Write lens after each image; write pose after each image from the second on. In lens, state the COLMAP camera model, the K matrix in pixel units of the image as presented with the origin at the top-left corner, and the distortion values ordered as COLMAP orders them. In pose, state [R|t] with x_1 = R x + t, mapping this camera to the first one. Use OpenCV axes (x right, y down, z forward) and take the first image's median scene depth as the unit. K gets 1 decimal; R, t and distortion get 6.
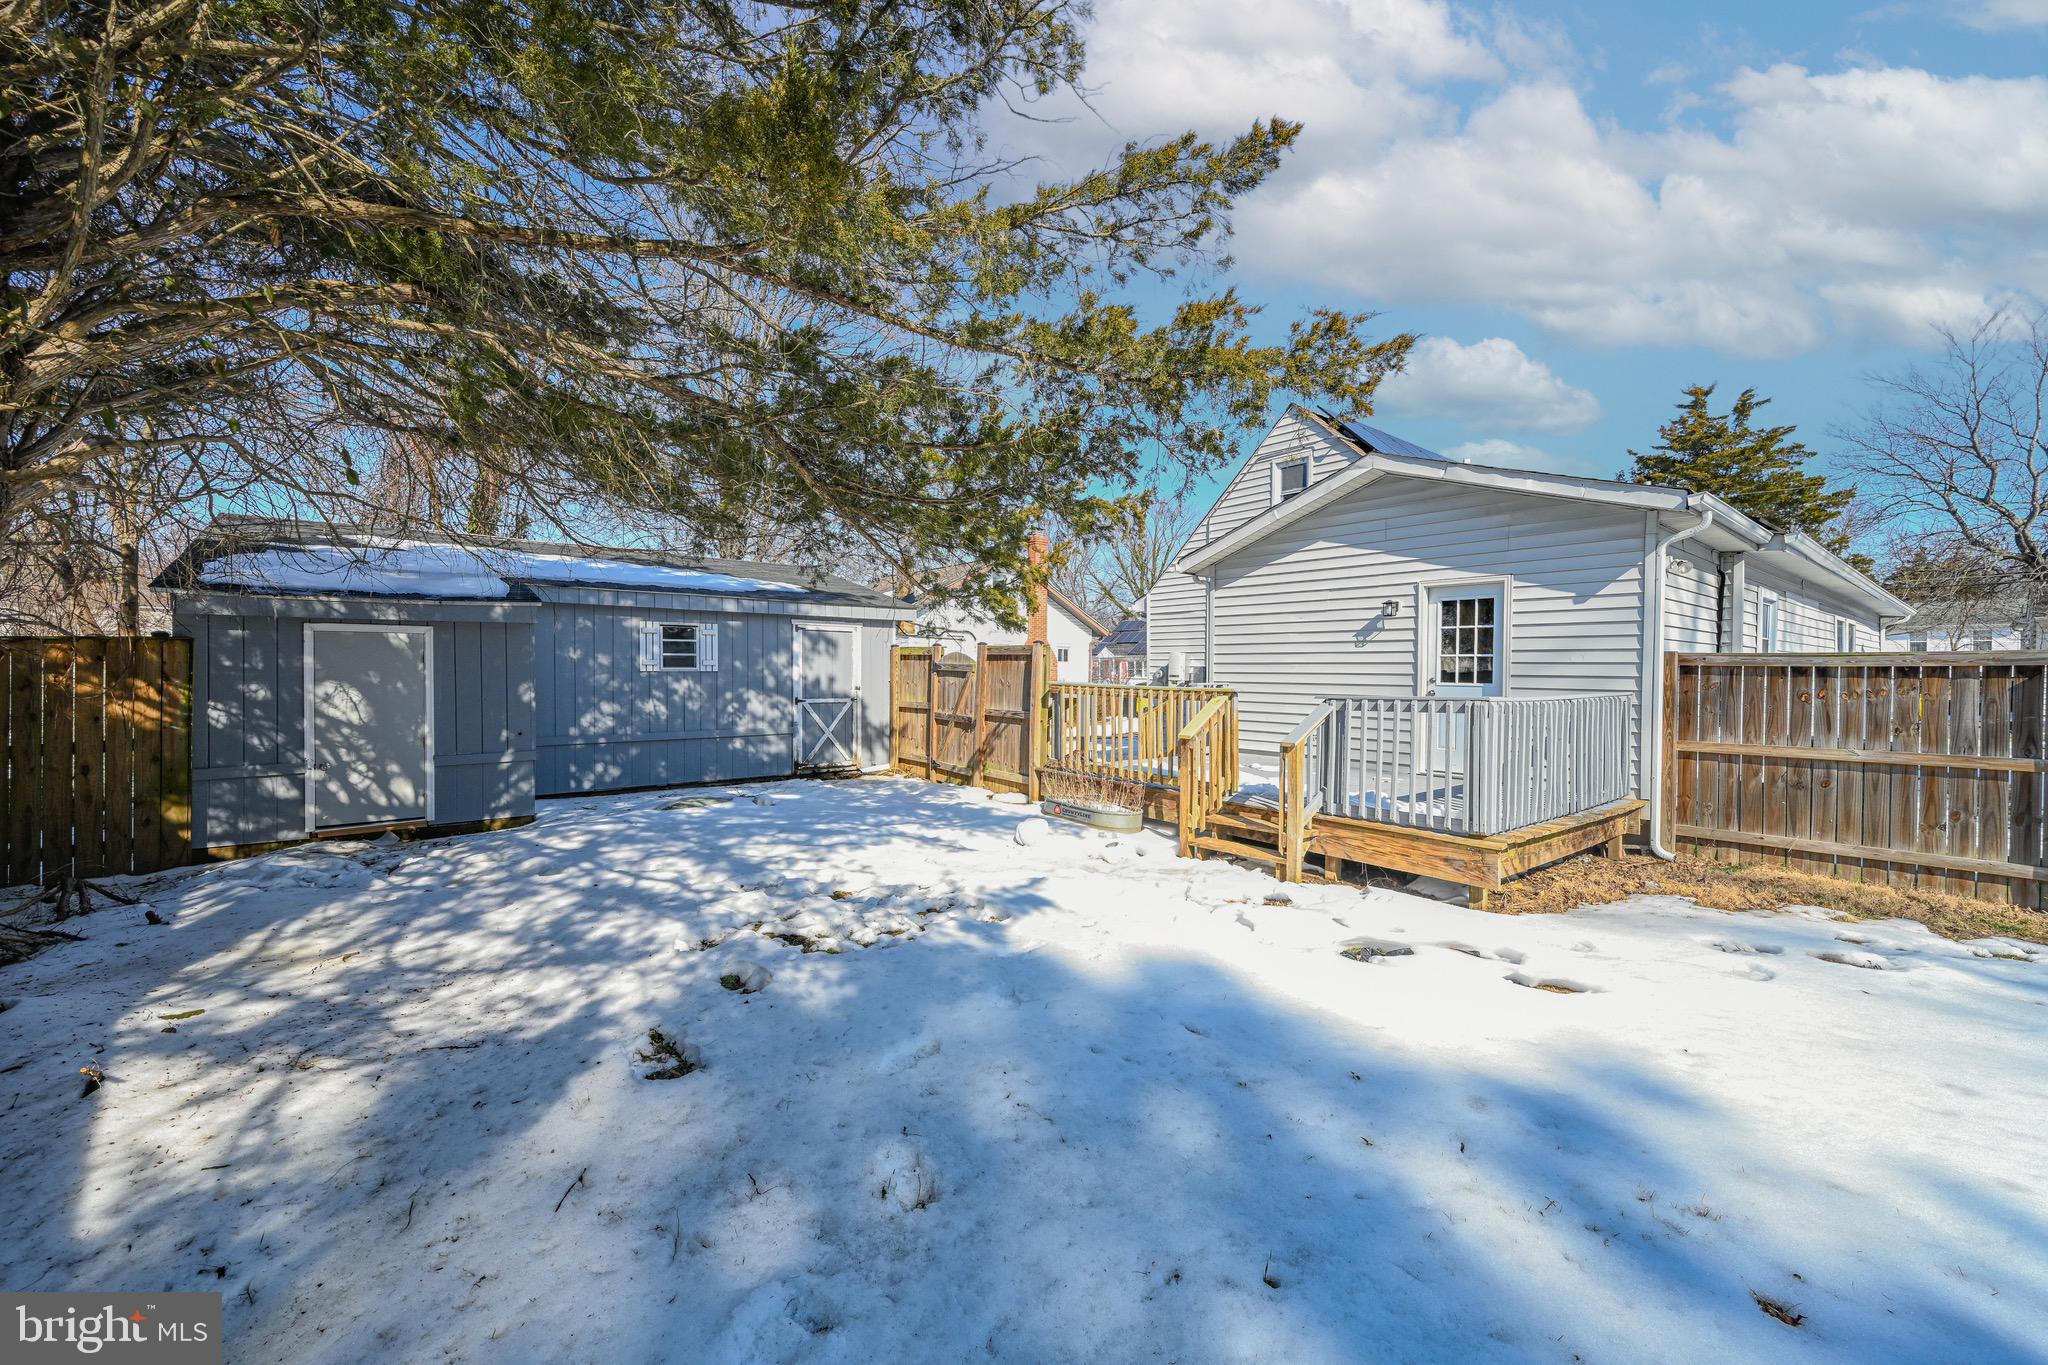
lens RADIAL K [[817.2, 0, 1018.5], [0, 817.2, 685.1], [0, 0, 1]] dist [0.000119, 0.000344]
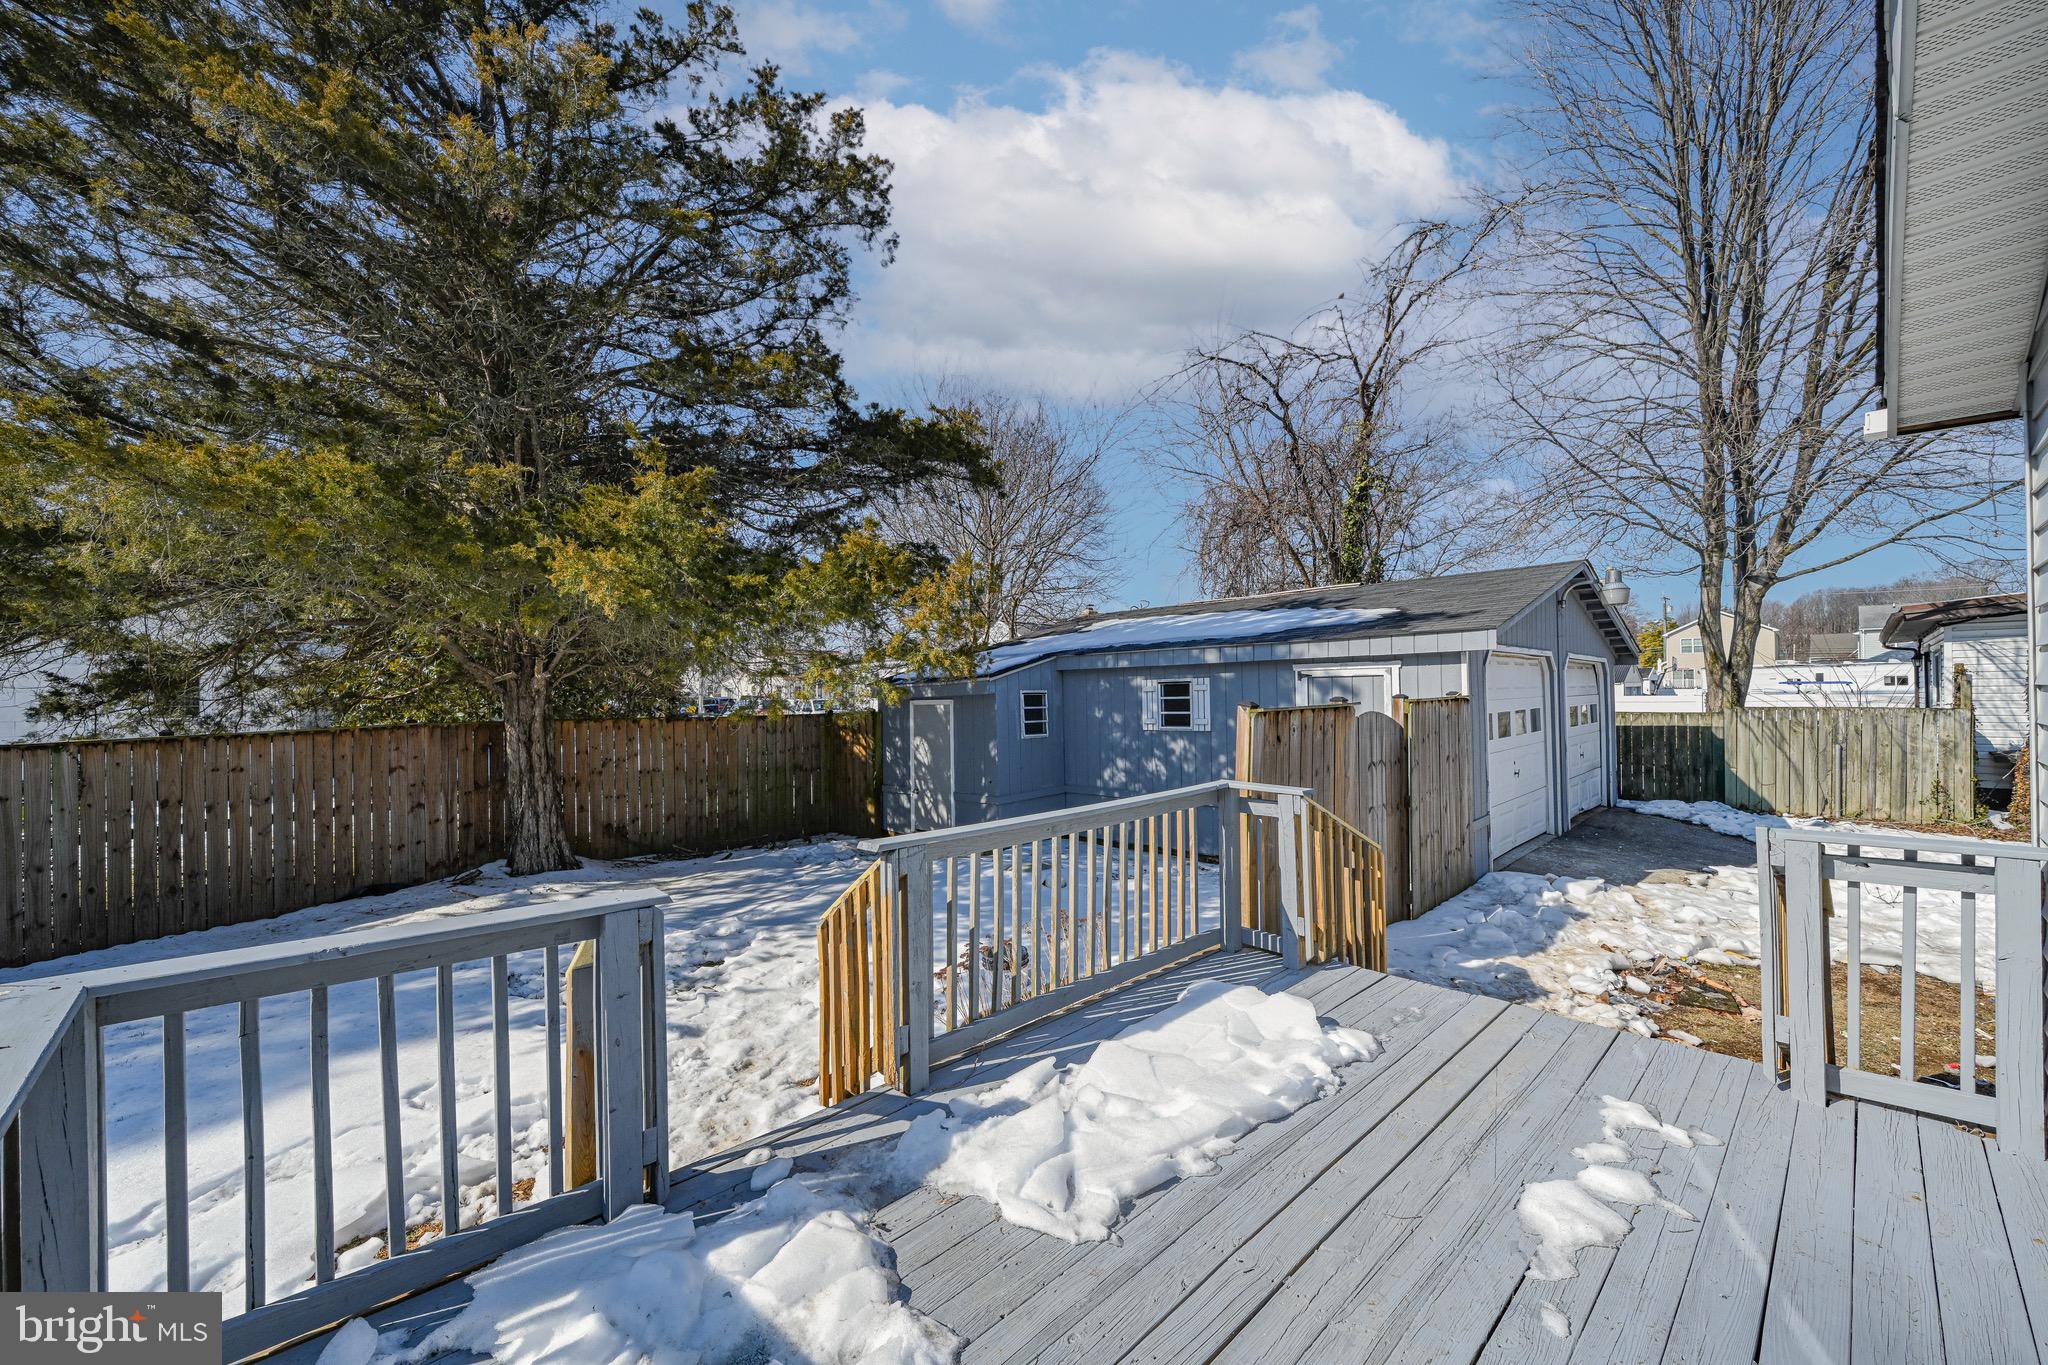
lens RADIAL K [[817.2, 0, 1035.3], [0, 817.2, 693.9], [0, 0, 1]] dist [0.000119, 0.000344]
pose [[0.089044, -0.008891, -0.995988, 0.520242], [-0.000039, 0.999960, -0.008929, -0.051512], [0.996028, 0.000834, 0.089040, 0.769356]]
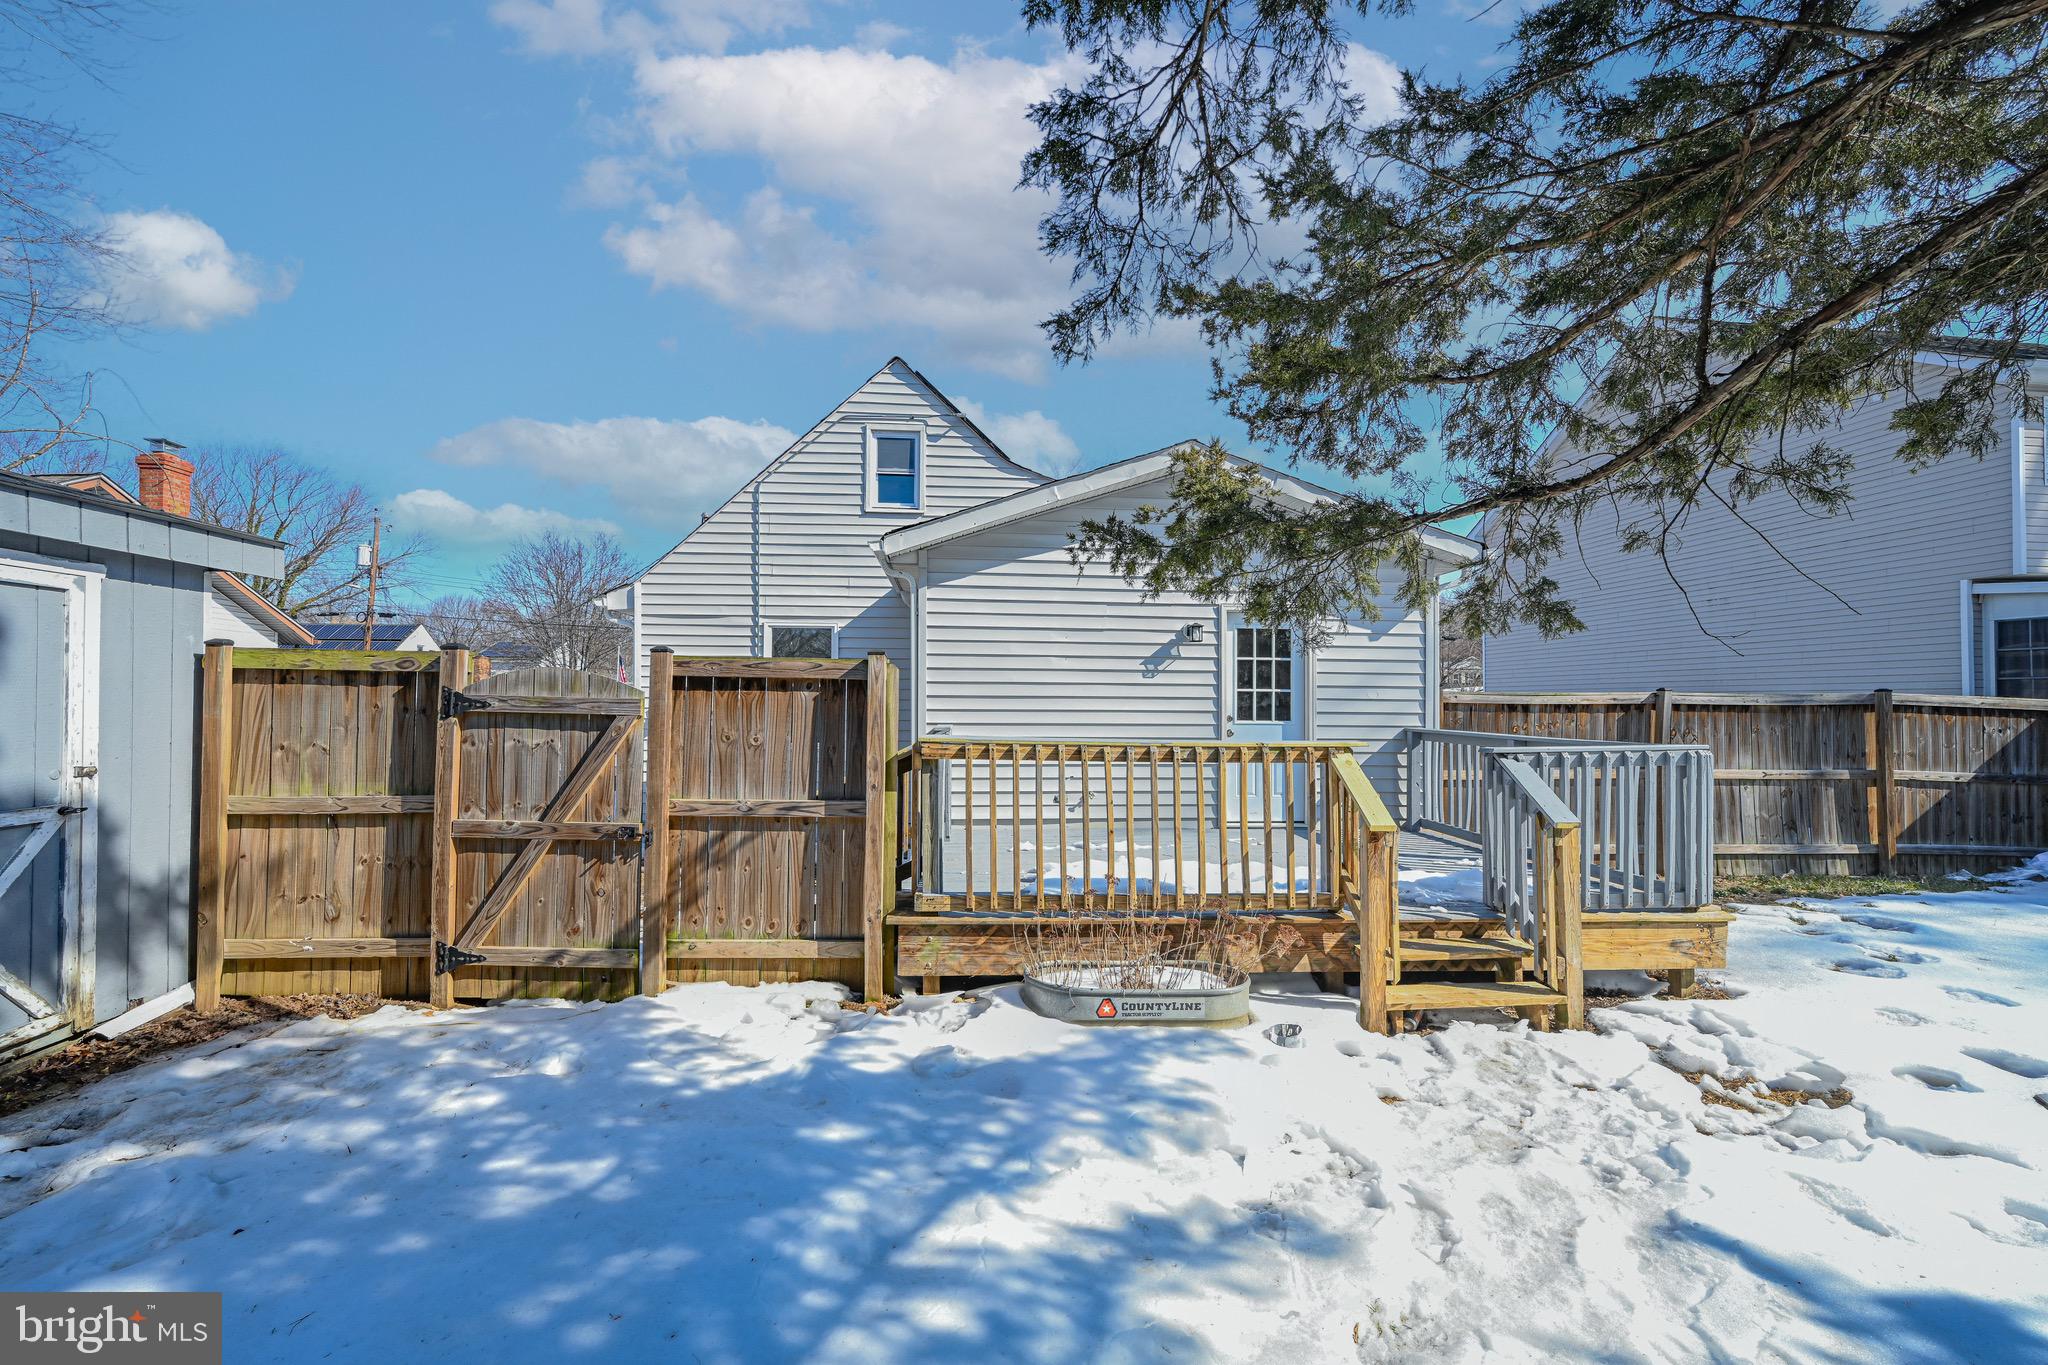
lens RADIAL K [[817.2, 0, 1033.8], [0, 817.2, 685.6], [0, 0, 1]] dist [0.000119, 0.000344]
pose [[0.555583, 0.012343, 0.831370, -0.302225], [0.013121, 0.999635, -0.023610, -0.020482], [-0.831358, 0.024025, 0.555218, 0.619417]]
